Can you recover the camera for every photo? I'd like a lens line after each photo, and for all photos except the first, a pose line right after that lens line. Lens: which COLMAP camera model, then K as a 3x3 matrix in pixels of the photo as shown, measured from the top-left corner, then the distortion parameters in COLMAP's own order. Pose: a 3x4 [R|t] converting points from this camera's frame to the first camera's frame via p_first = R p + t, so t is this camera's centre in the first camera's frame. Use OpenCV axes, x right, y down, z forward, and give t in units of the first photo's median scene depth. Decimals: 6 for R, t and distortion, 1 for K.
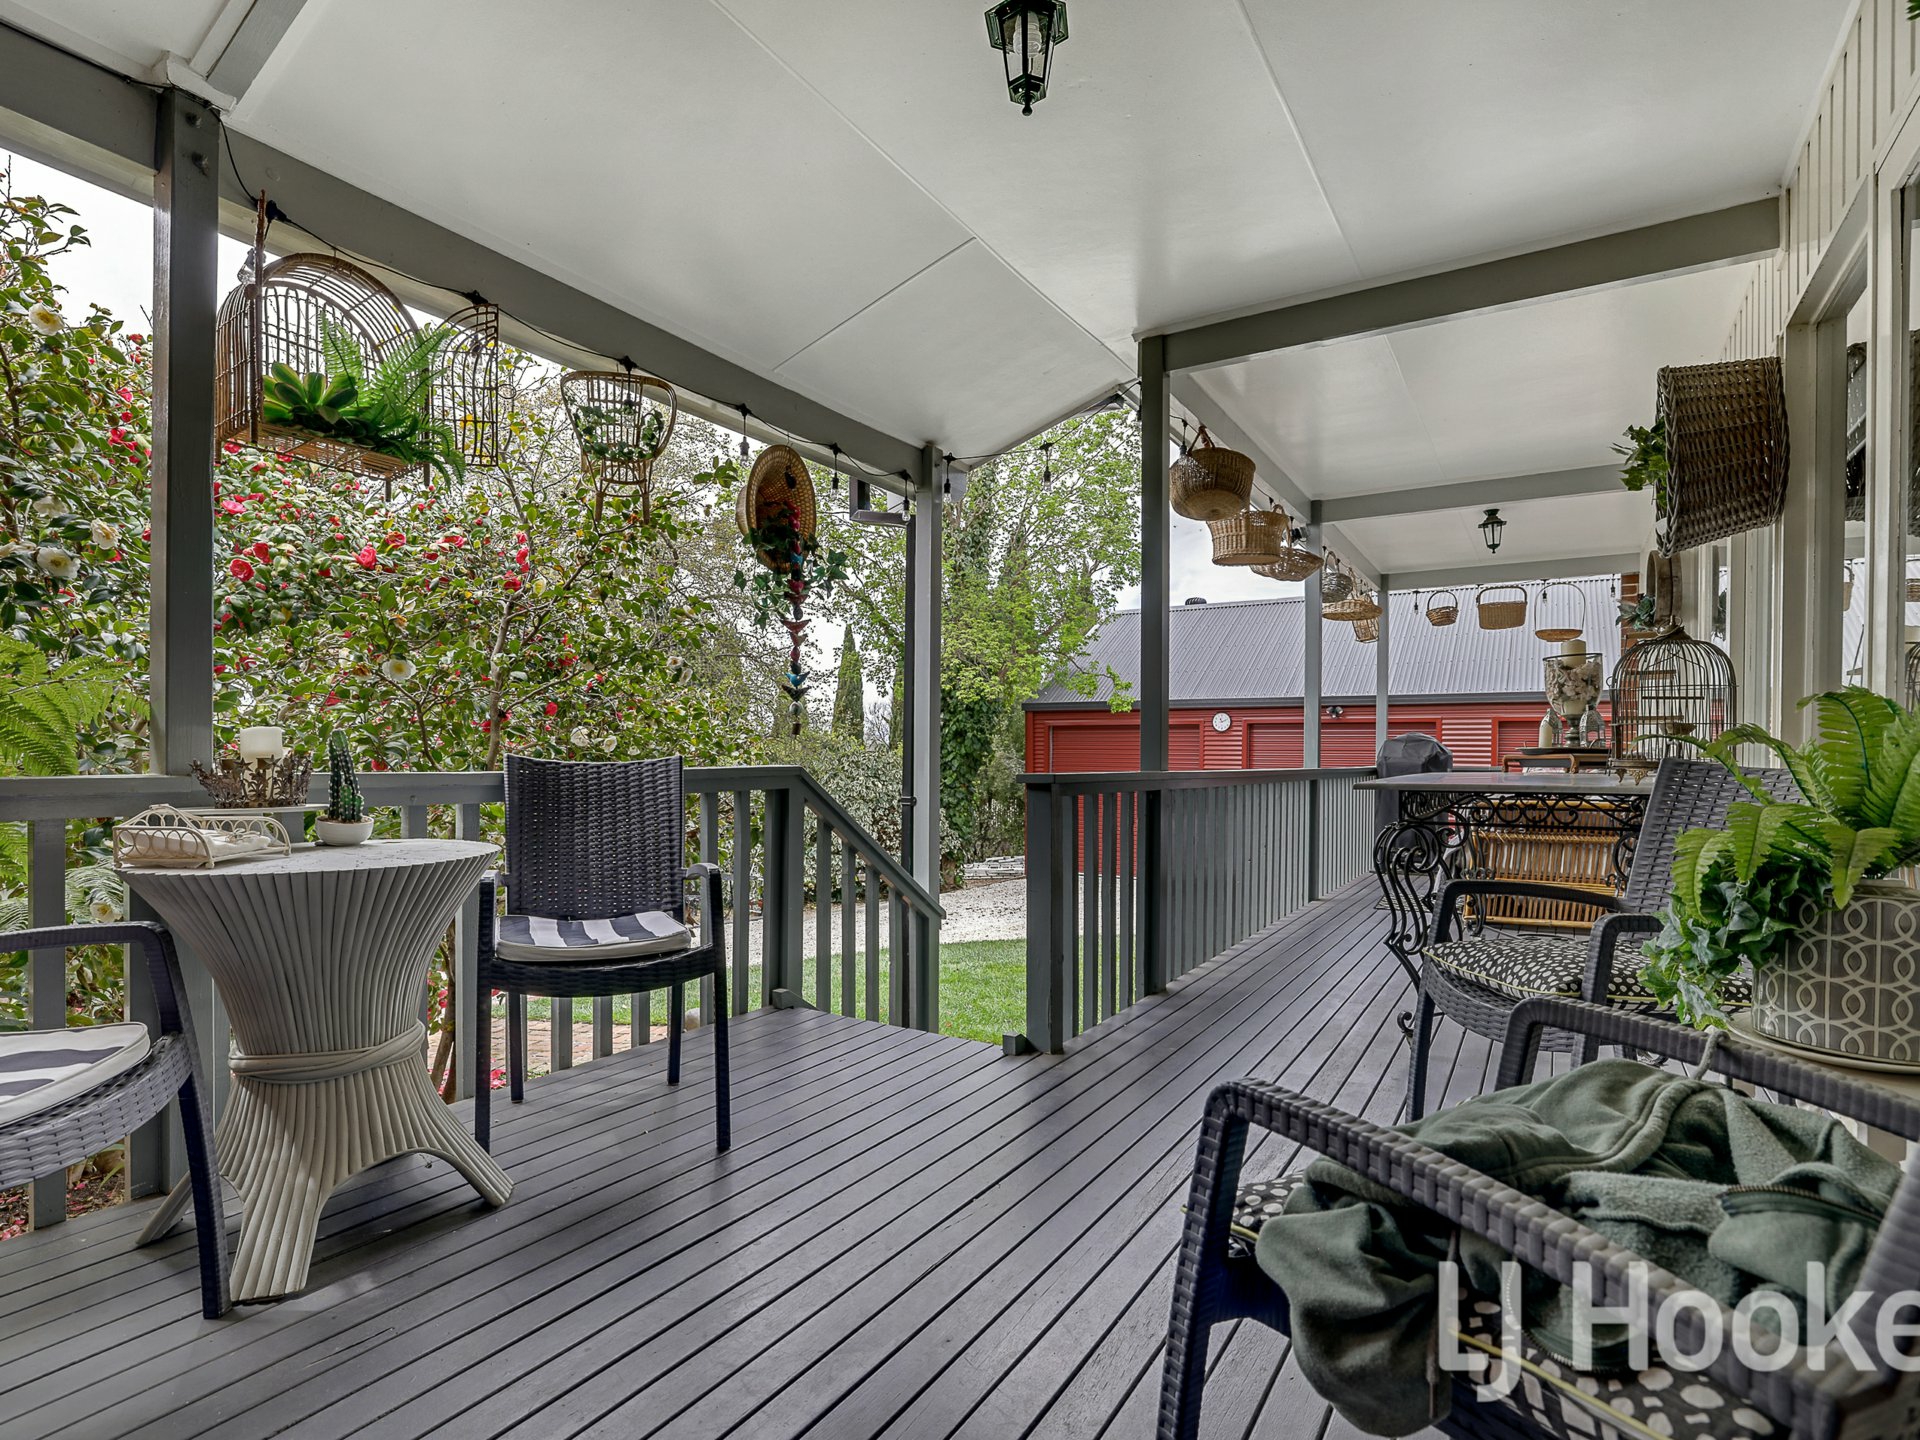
lens RADIAL K [[983.0, 0, 955.4], [0, 983.0, 767.2], [0, 0, 1]] dist [-0.031471, 0.001880]
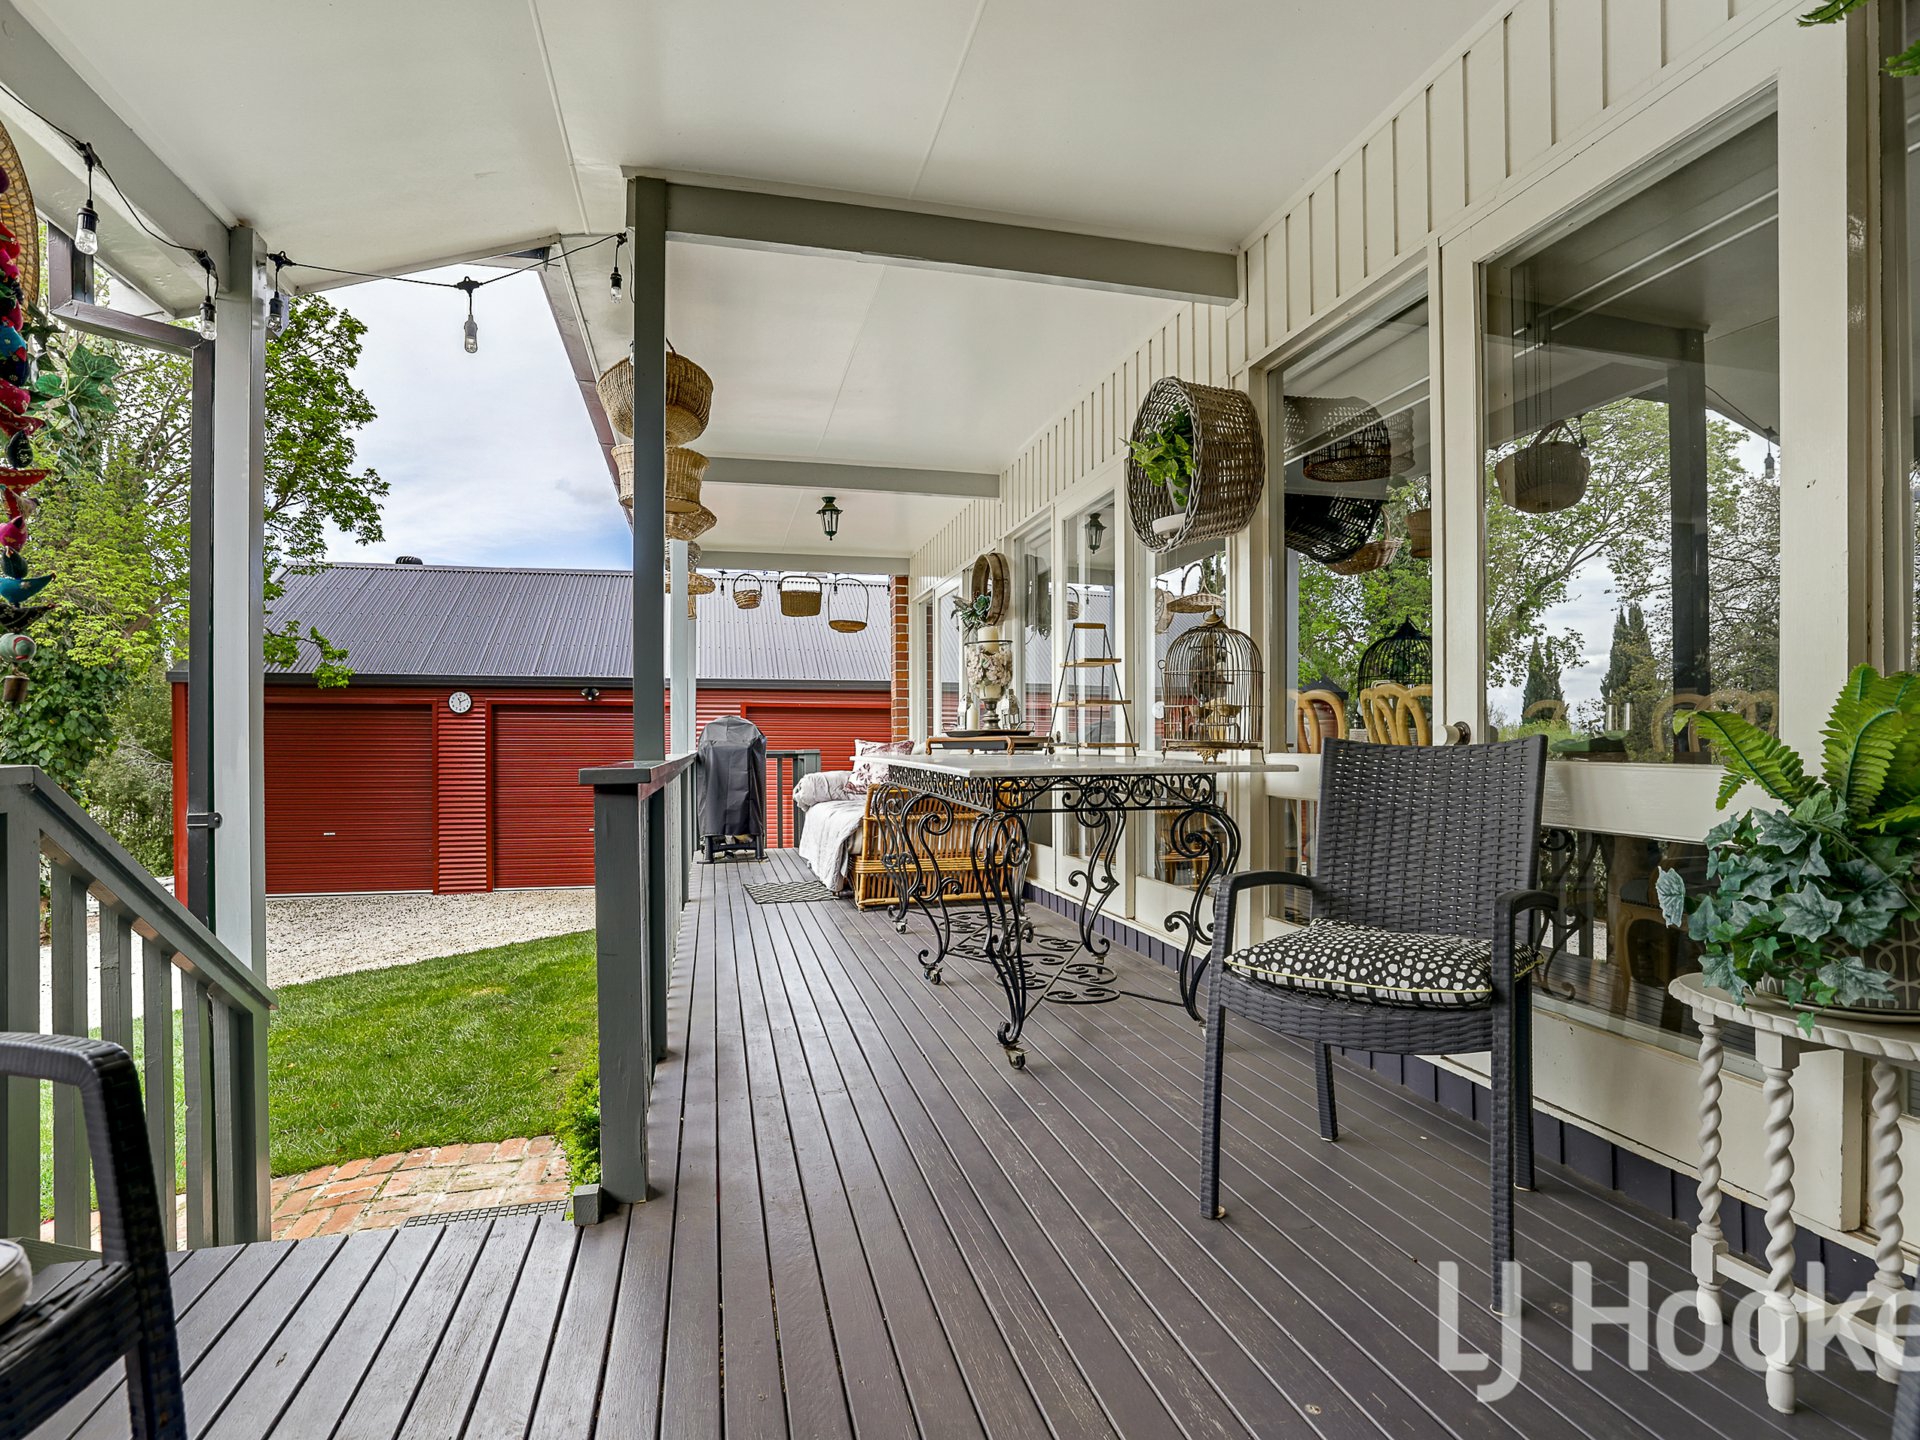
lens RADIAL K [[992.5, 0, 965.7], [0, 992.5, 744.4], [0, 0, 1]] dist [-0.052250, 0.022022]
pose [[0.690029, -0.009074, 0.723724, -0.150382], [0.015005, 0.999886, -0.001770, -0.003038], [-0.723626, 0.012081, 0.690087, 0.272090]]
